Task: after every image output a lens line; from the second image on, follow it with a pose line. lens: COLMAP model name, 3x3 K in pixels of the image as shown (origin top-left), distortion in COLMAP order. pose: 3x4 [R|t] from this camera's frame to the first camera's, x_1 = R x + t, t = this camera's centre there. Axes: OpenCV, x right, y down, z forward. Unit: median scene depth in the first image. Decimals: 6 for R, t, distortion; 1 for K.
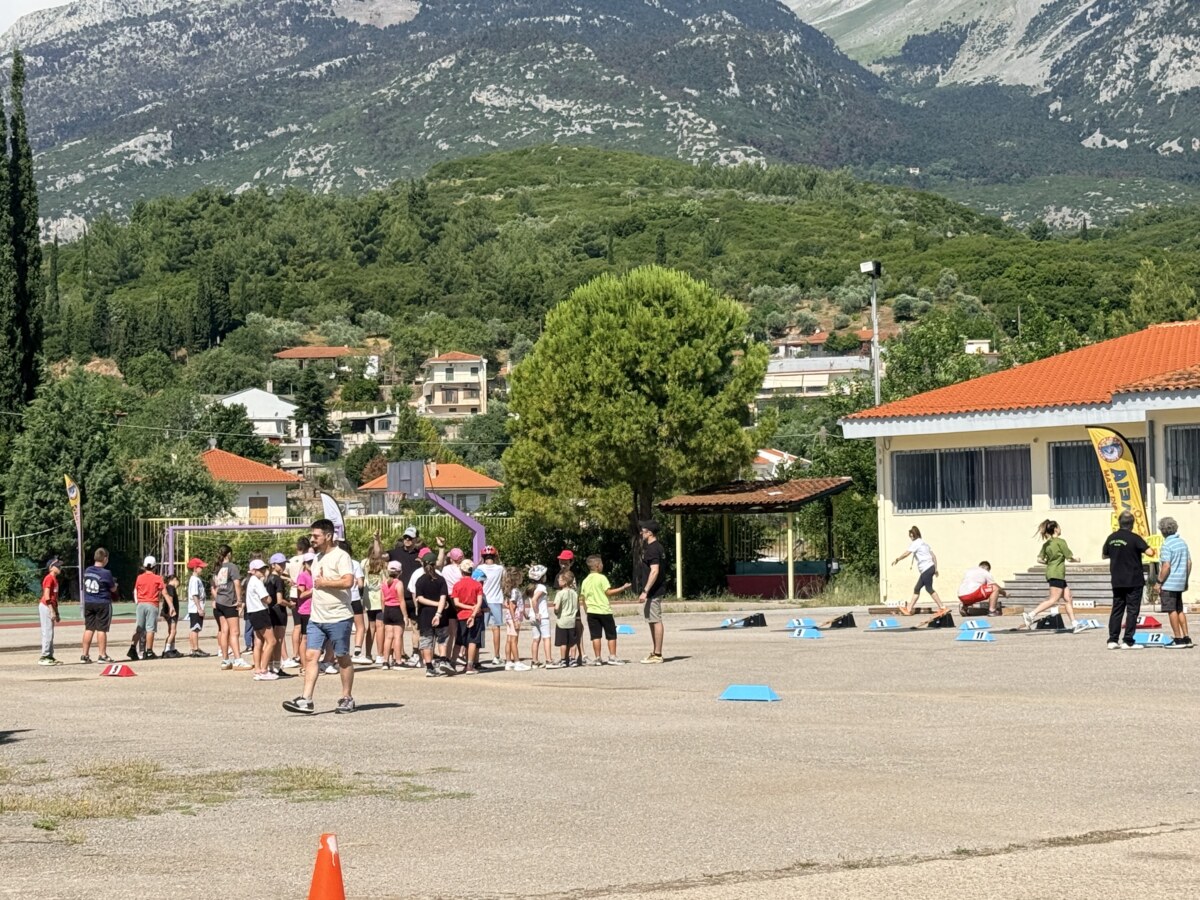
lens RADIAL K [[2335.6, 0, 541.4], [0, 2335.6, 451.8], [0, 0, 1]] dist [0.327819, -2.998120]
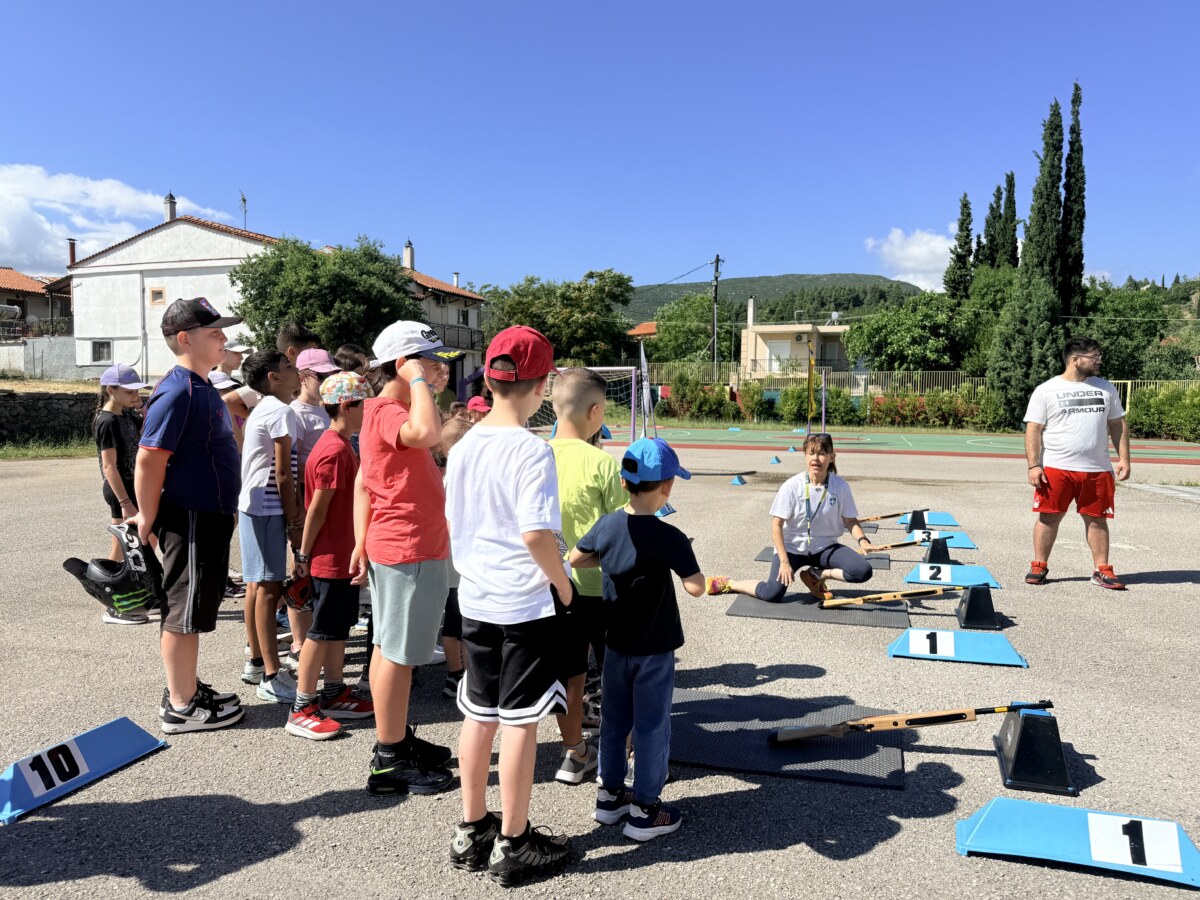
lens RADIAL K [[864.3, 0, 577.8], [0, 864.3, 461.8], [0, 0, 1]] dist [0.057624, -0.100061]
pose [[0.532308, 0.082959, -0.842476, 0.143941], [0.012260, 0.994327, 0.105658, 0.020794], [0.846462, -0.066572, 0.528271, 0.515191]]
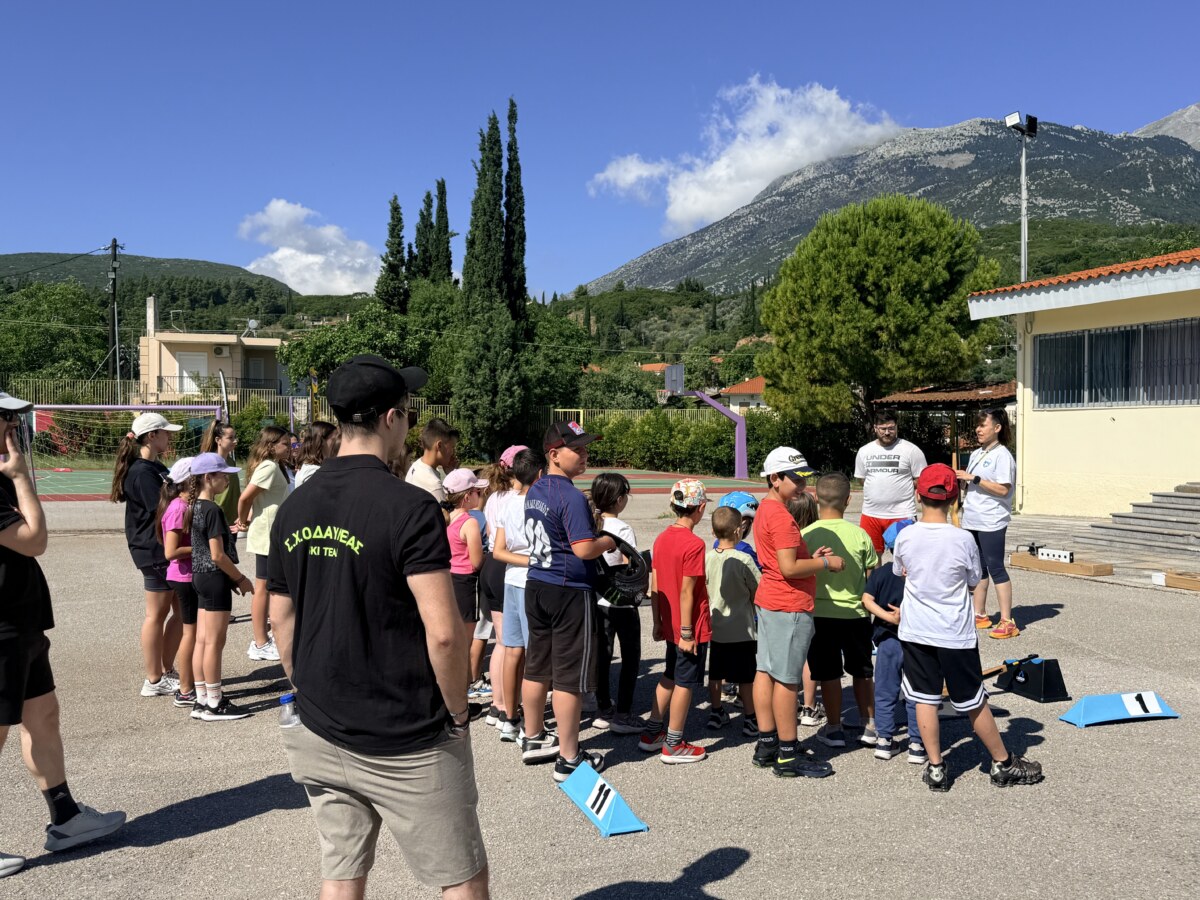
lens RADIAL K [[1095.8, 0, 585.2], [0, 1095.8, 444.4], [0, 0, 1]] dist [0.203196, -0.447502]
pose [[0.928076, 0.026757, -0.371428, 0.119768], [-0.006264, 0.998396, 0.056270, 0.014026], [0.372337, -0.049896, 0.926755, 0.449872]]
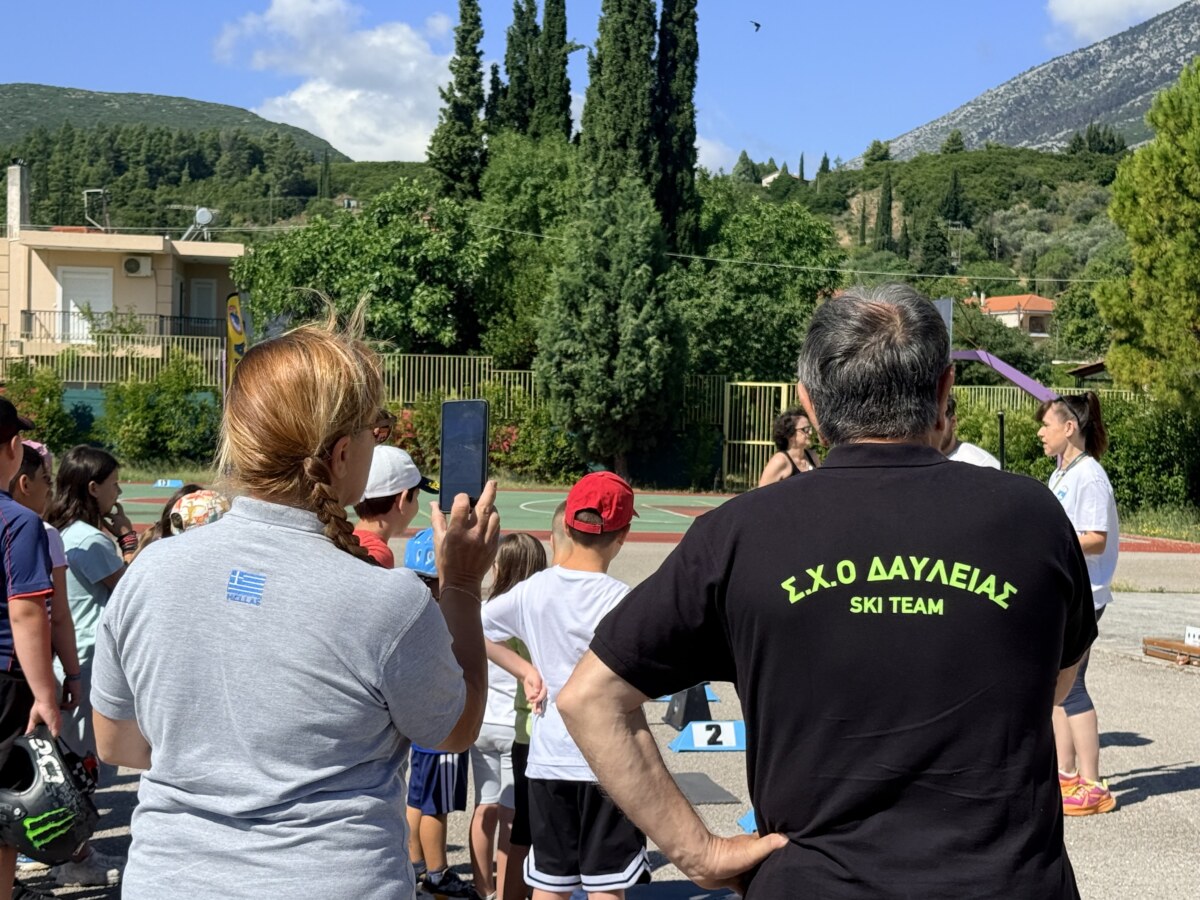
lens RADIAL K [[2124.2, 0, 600.0], [0, 2124.2, 450.0], [0, 0, 1]] dist [0.173362, -0.071408]
pose [[0.870350, 0.046061, -0.490274, 0.155161], [-0.020105, 0.998109, 0.058081, 0.013369], [0.492022, -0.040694, 0.869631, 0.455764]]
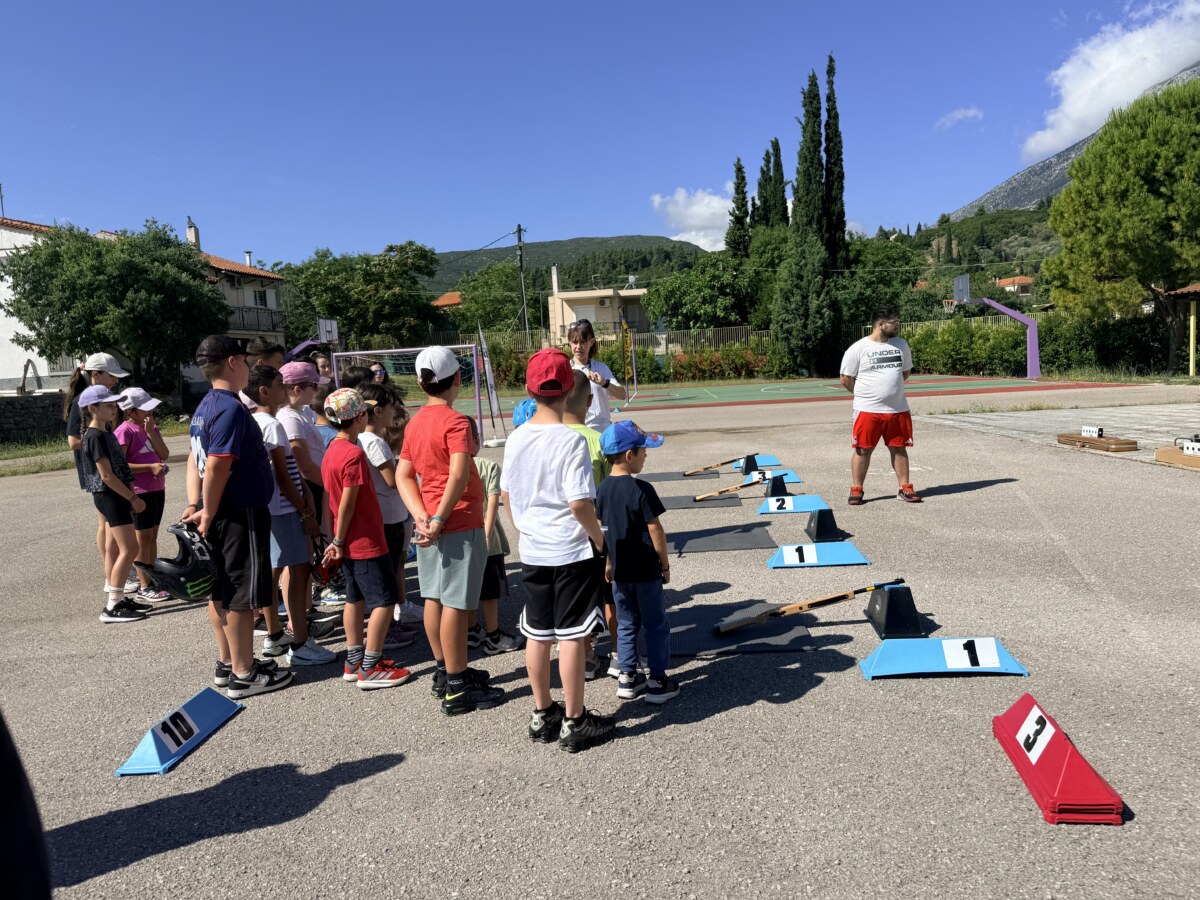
lens RADIAL K [[864.3, 0, 577.8], [0, 864.3, 461.8], [0, 0, 1]] dist [0.057624, -0.100061]
pose [[0.707206, 0.053697, -0.704966, 0.147938], [0.075020, 0.985783, 0.150345, 0.018271], [0.703016, -0.159212, 0.693123, 0.498687]]
